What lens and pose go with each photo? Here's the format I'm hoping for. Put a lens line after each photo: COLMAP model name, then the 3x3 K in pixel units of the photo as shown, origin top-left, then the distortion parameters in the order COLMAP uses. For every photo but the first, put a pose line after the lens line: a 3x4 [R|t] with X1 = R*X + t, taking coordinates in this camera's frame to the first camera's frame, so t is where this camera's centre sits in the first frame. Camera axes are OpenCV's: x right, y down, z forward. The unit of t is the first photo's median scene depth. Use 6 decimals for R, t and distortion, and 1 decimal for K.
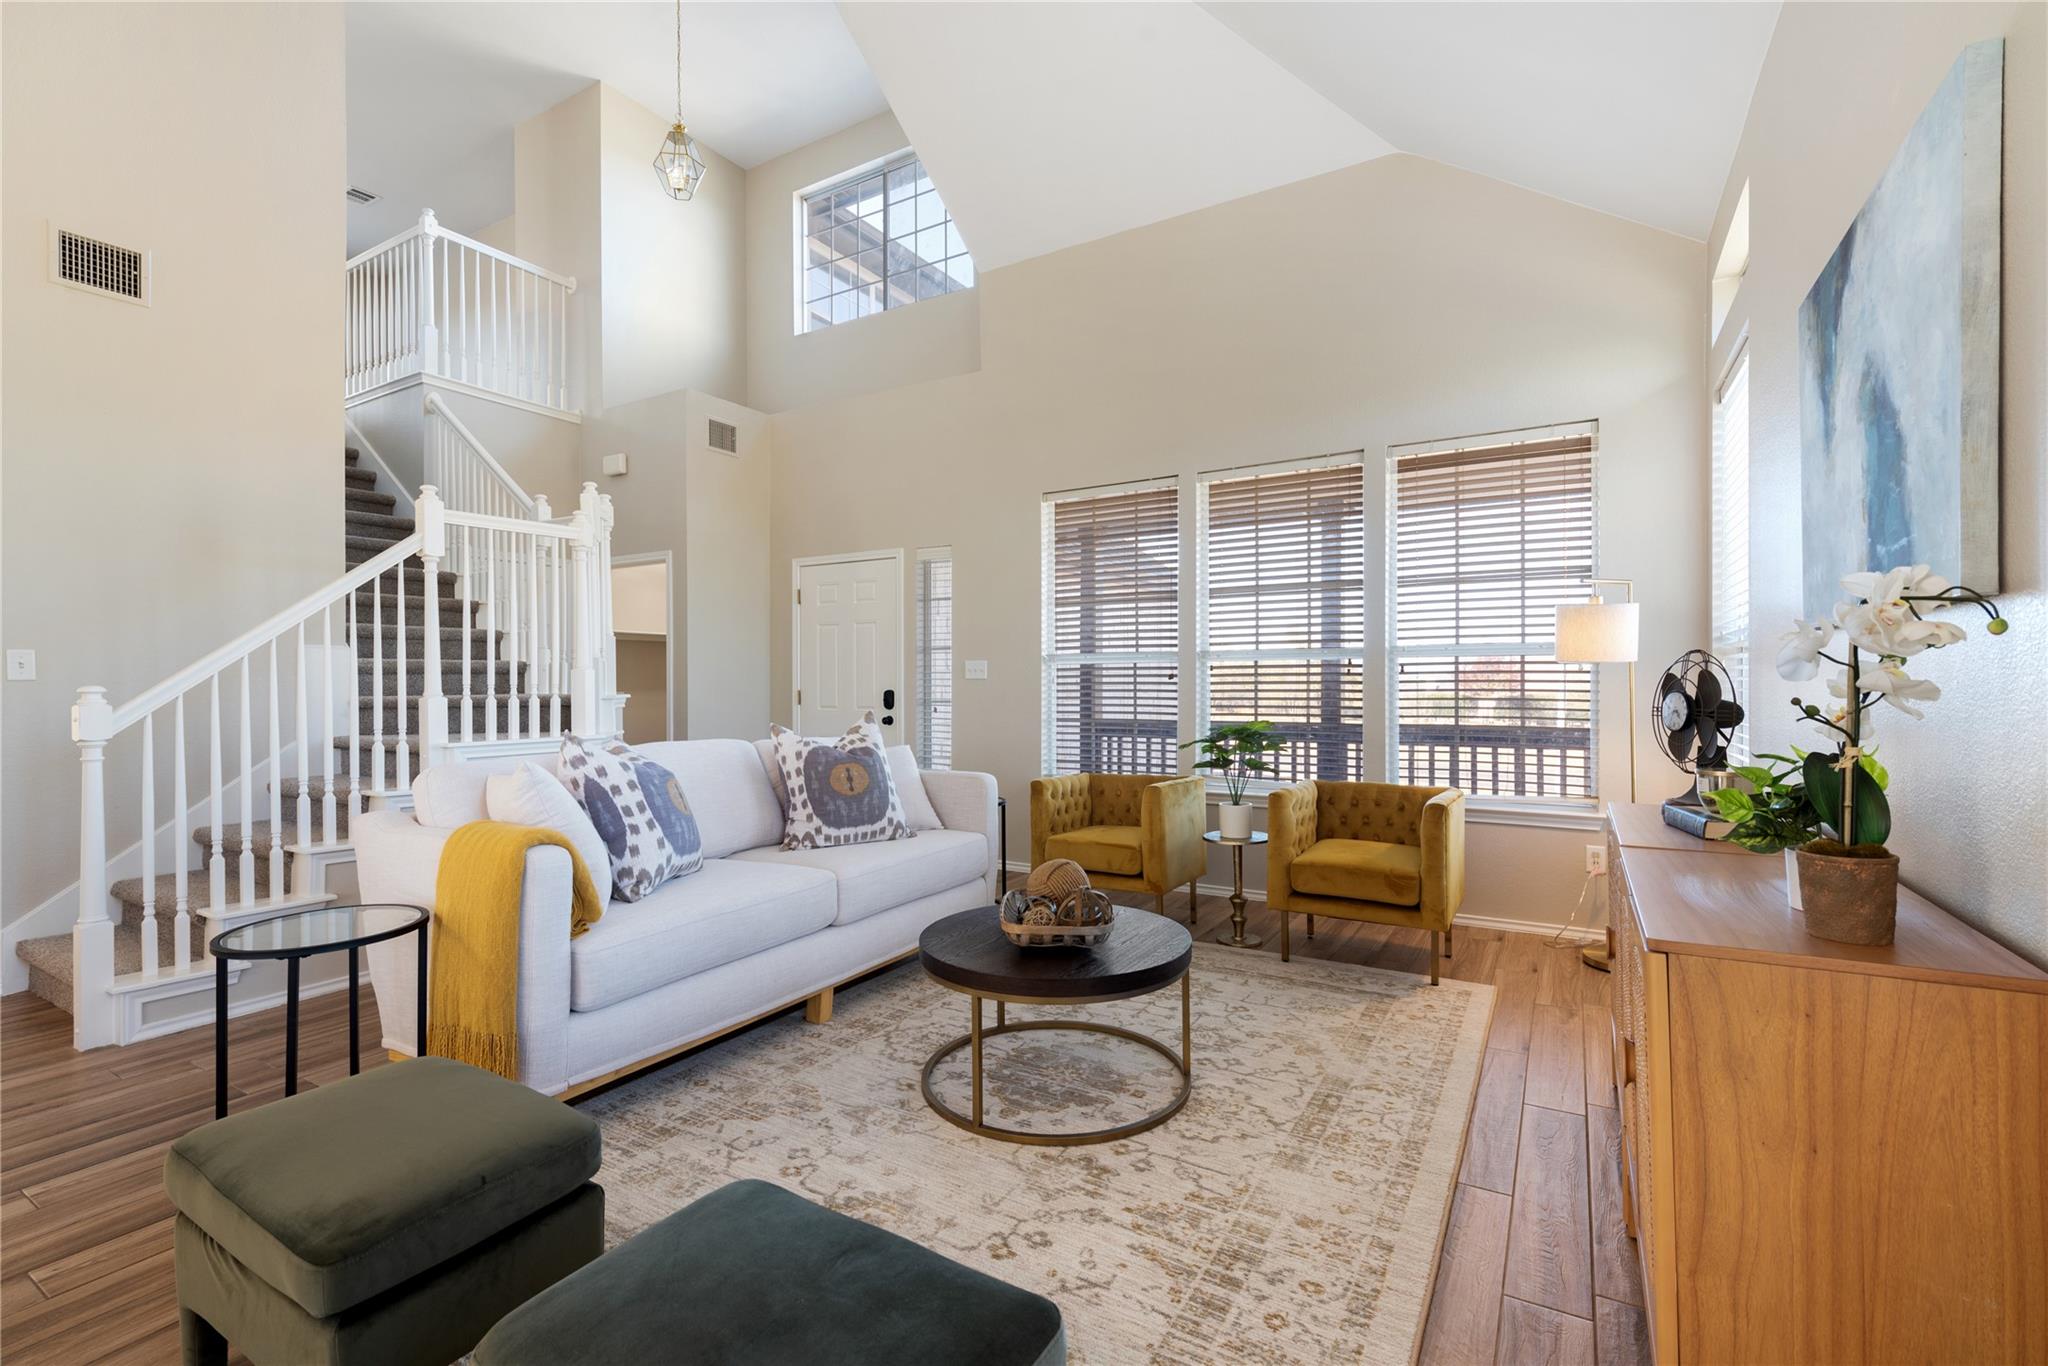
lens RADIAL K [[897.2, 0, 1031.1], [0, 897.2, 678.7], [0, 0, 1]] dist [0.010879, -0.003668]
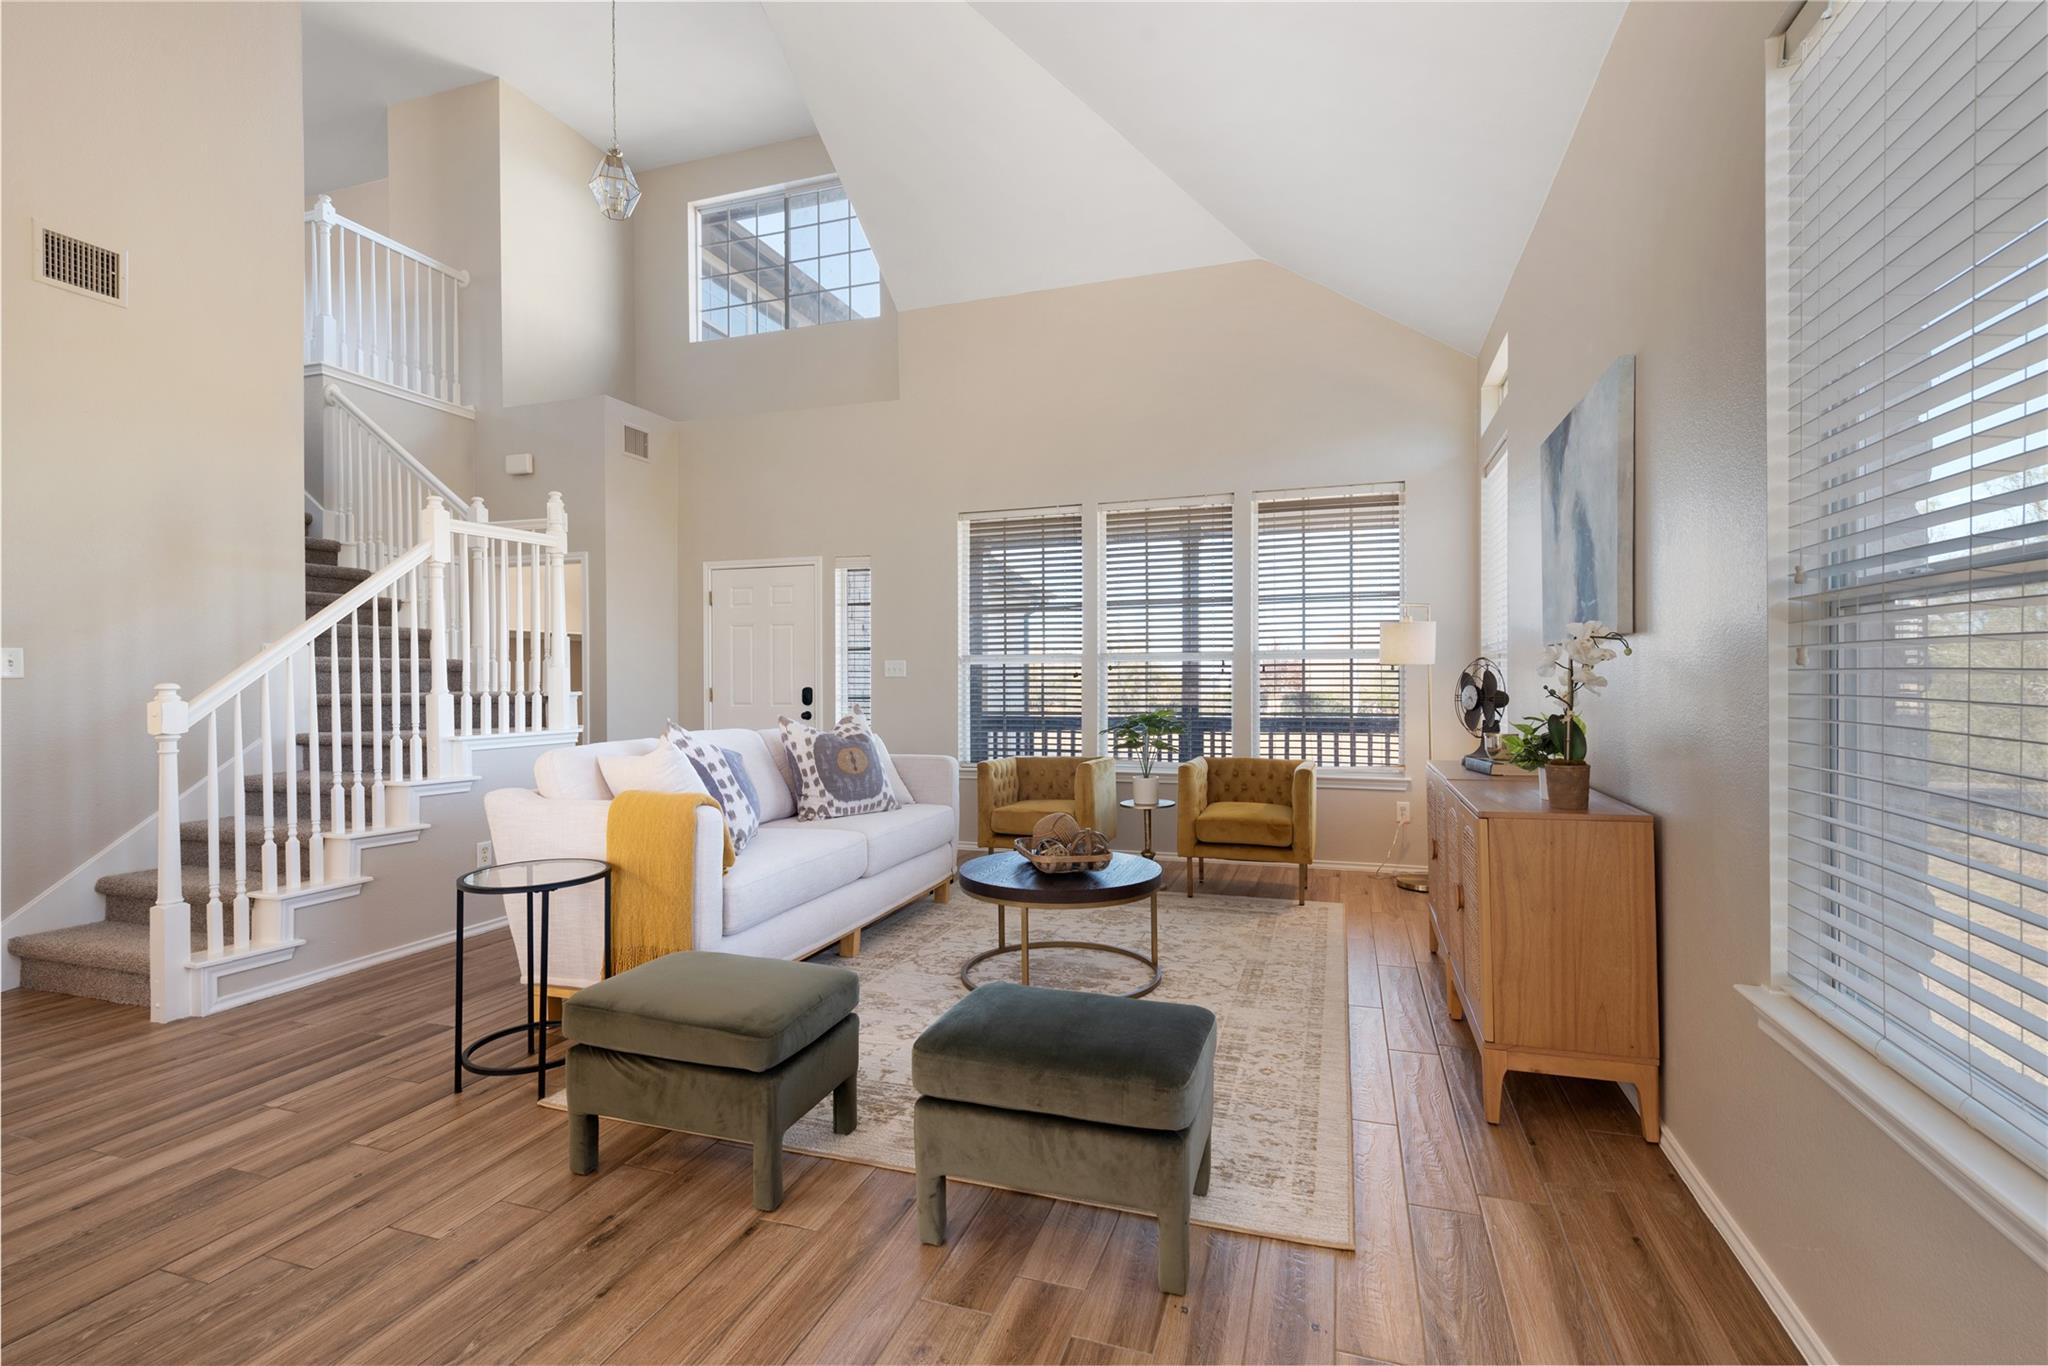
lens RADIAL K [[926.6, 0, 1029.0], [0, 926.6, 679.0], [0, 0, 1]] dist [0.013954, -0.000447]
pose [[0.976831, -0.000827, 0.214008, -0.269004], [0.000438, 0.999998, 0.001865, 0.001028], [-0.214010, -0.001728, 0.976830, -0.289945]]
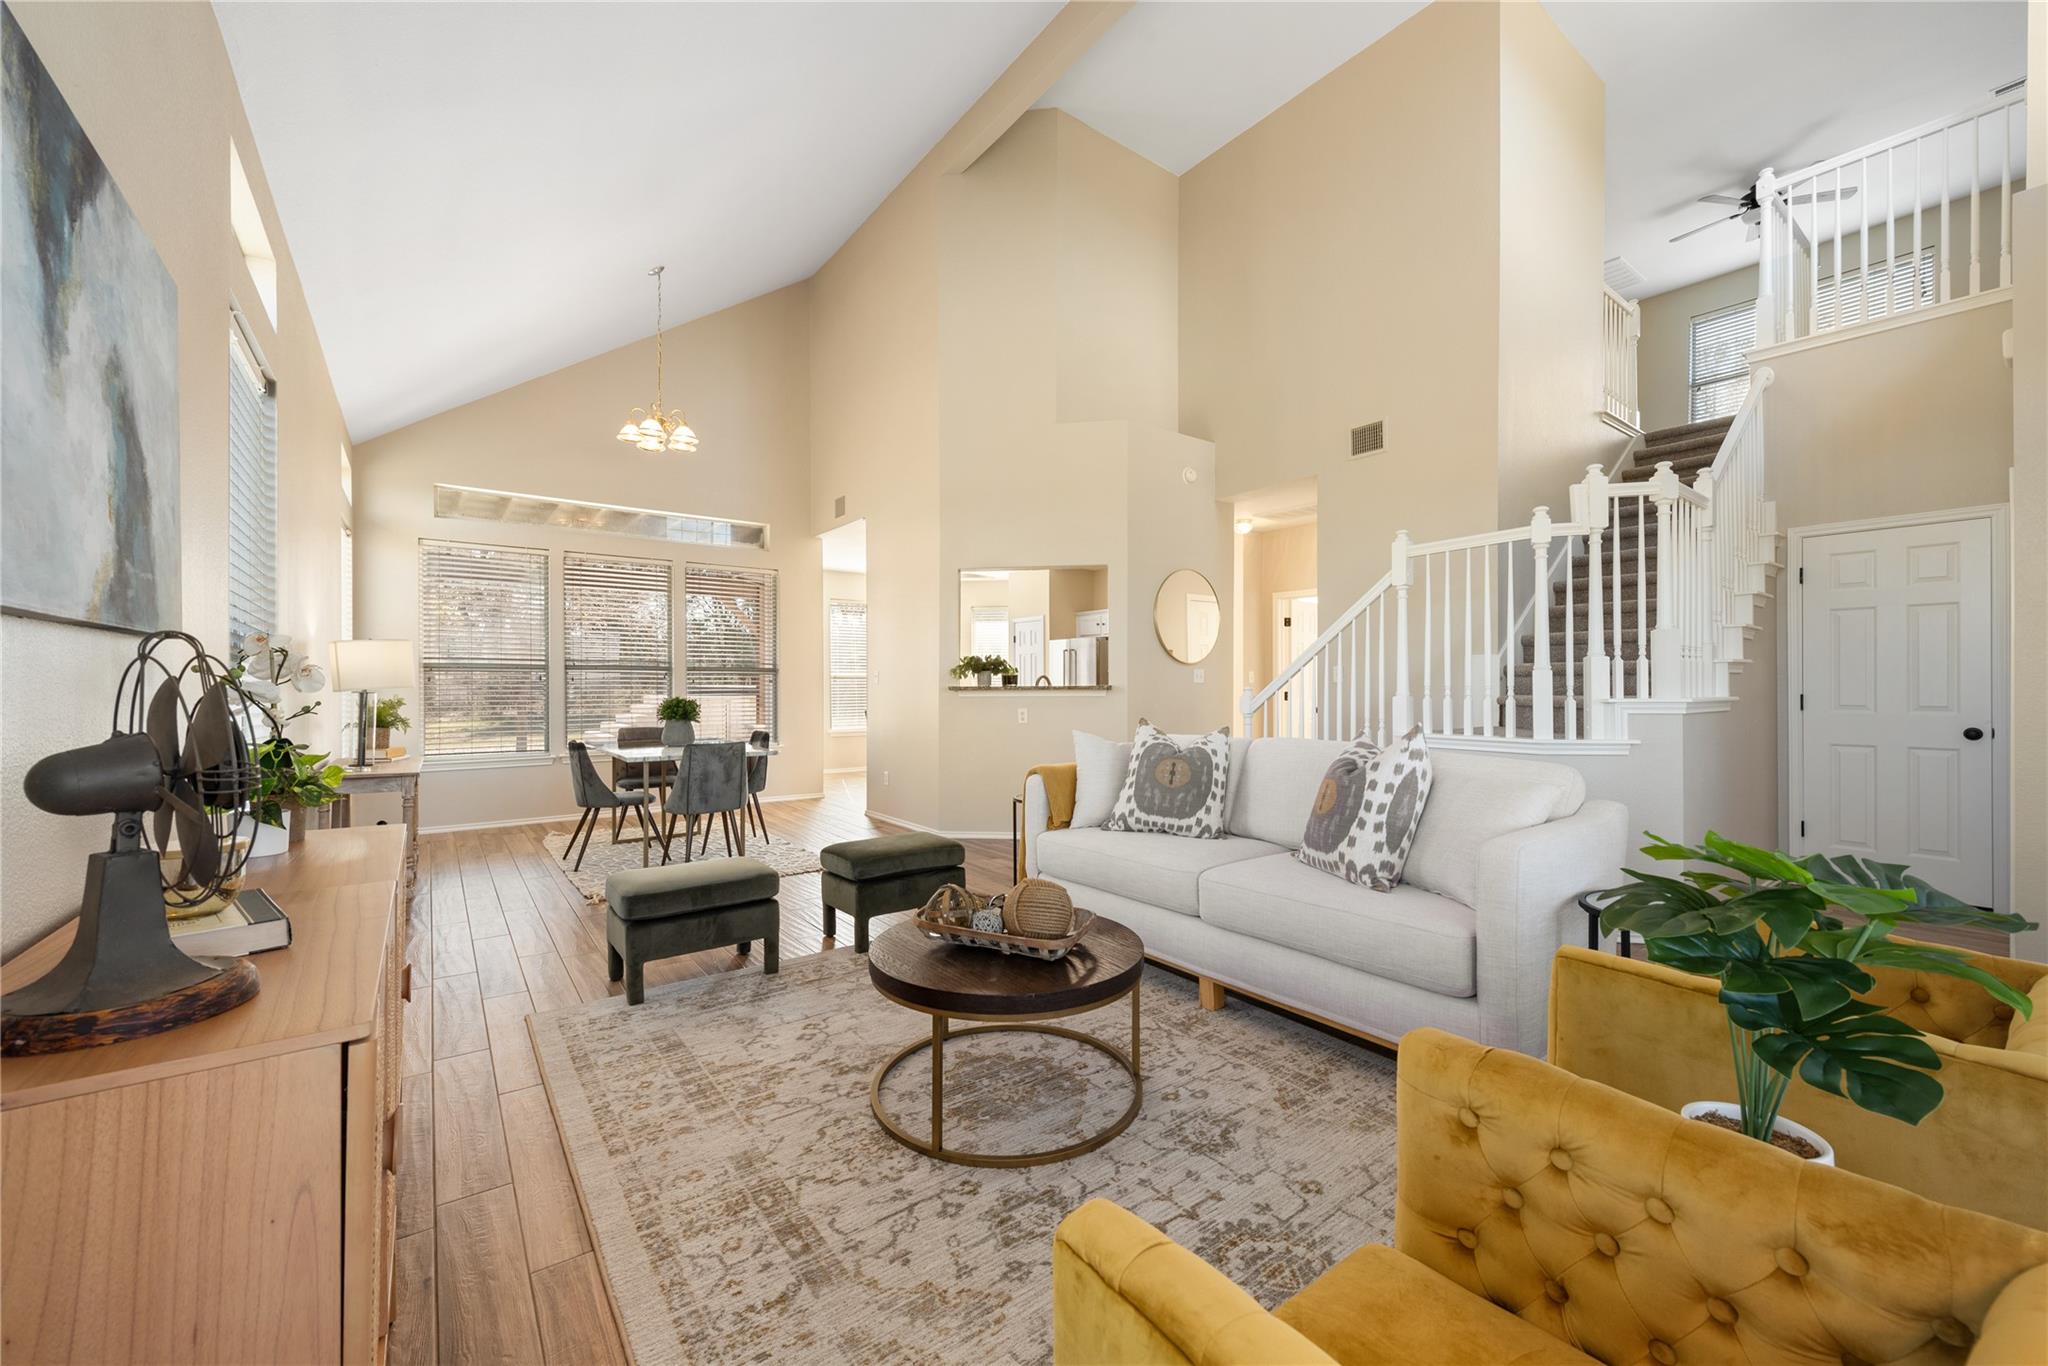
lens RADIAL K [[795.1, 0, 1037.6], [0, 795.1, 680.3], [0, 0, 1]] dist [0.002721, -0.000060]
pose [[-0.367152, 0.002987, -0.930156, 0.712010], [0.003510, 0.999992, 0.001826, -0.006361], [0.930154, -0.002595, -0.367159, 1.159504]]
